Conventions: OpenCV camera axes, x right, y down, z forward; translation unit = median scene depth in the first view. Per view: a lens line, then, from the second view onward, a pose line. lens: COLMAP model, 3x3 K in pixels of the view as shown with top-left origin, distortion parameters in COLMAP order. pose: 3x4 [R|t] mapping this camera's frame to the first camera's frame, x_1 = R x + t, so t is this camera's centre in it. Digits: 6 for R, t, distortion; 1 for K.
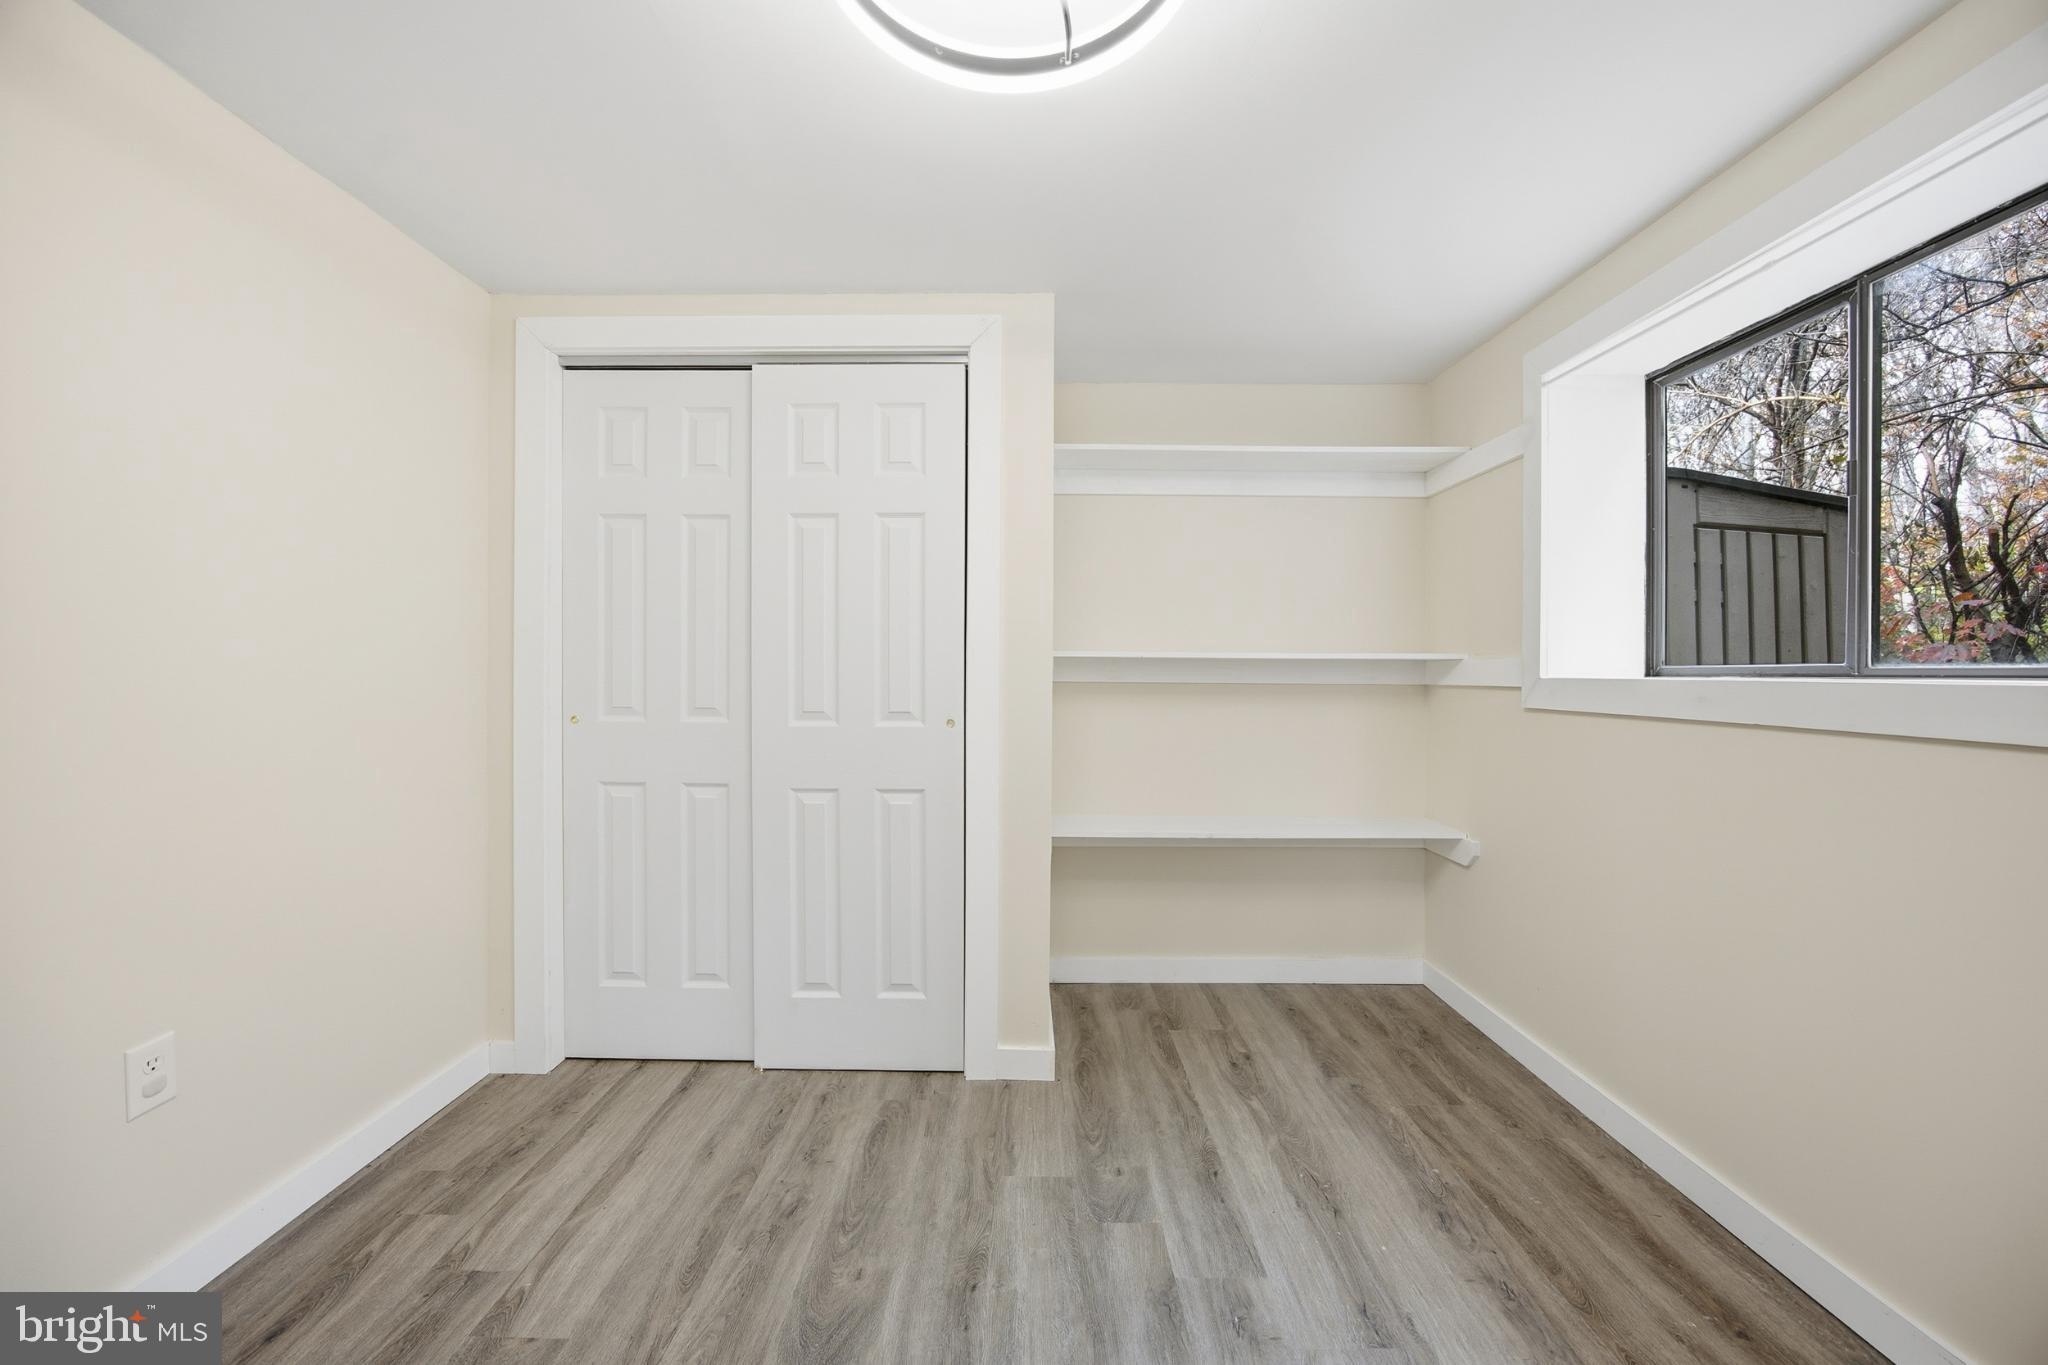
lens RADIAL K [[788.6, 0, 1024.8], [0, 788.6, 679.0], [0, 0, 1]] dist [-0.030757, 0.010521]
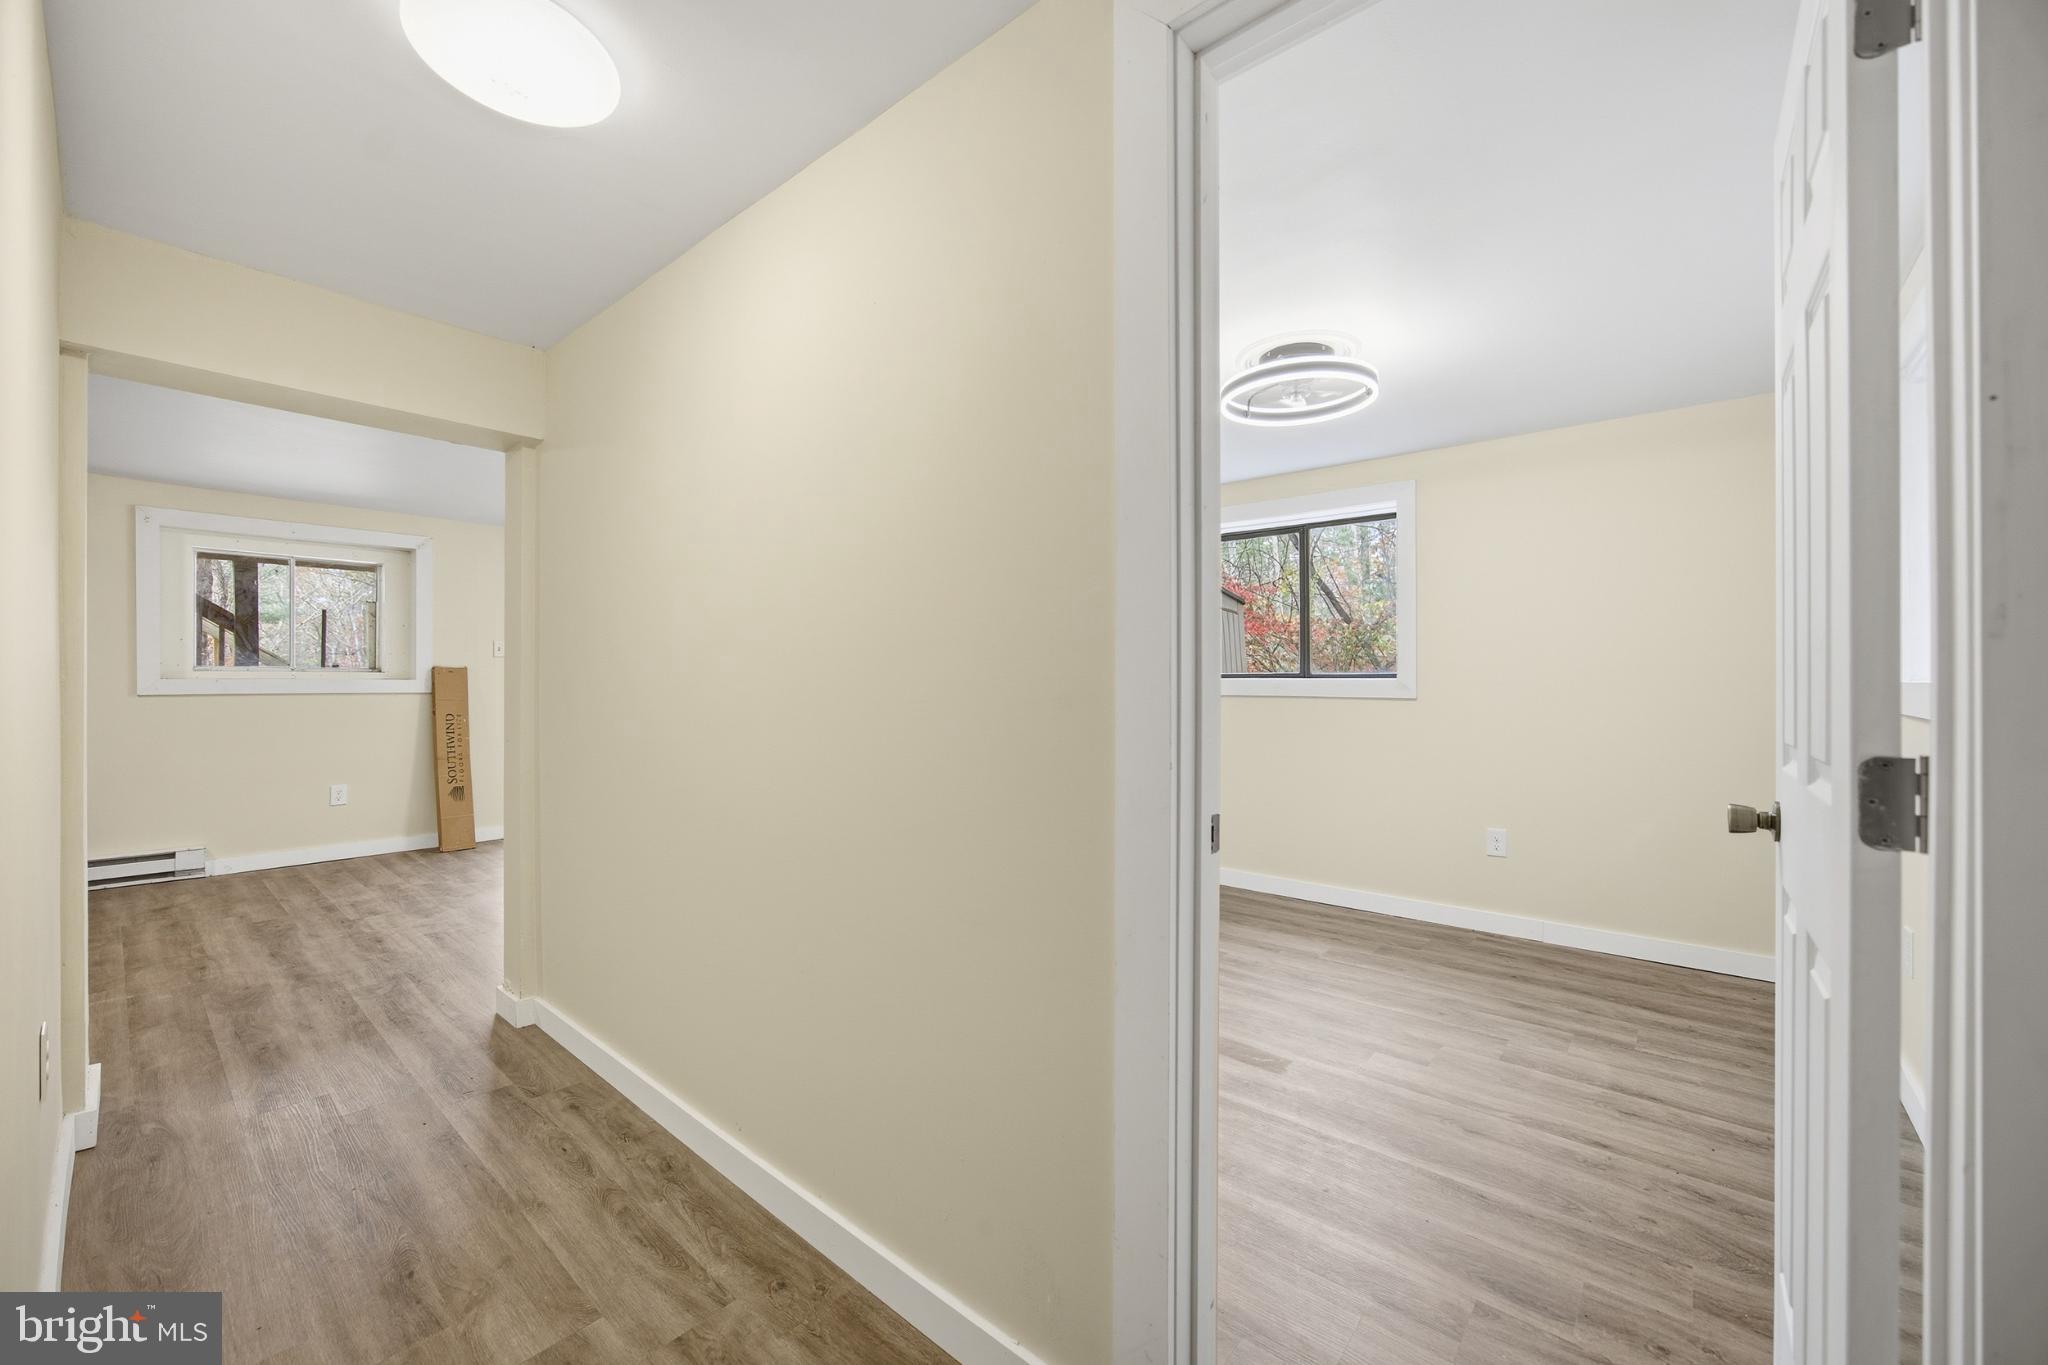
lens RADIAL K [[799.1, 0, 1027.4], [0, 799.1, 676.6], [0, 0, 1]] dist [-0.030910, 0.010594]
pose [[0.647919, -0.002752, 0.761704, -1.224984], [0.011096, 0.999921, -0.005826, 0.000491], [-0.761628, 0.012227, 0.647899, -0.020732]]
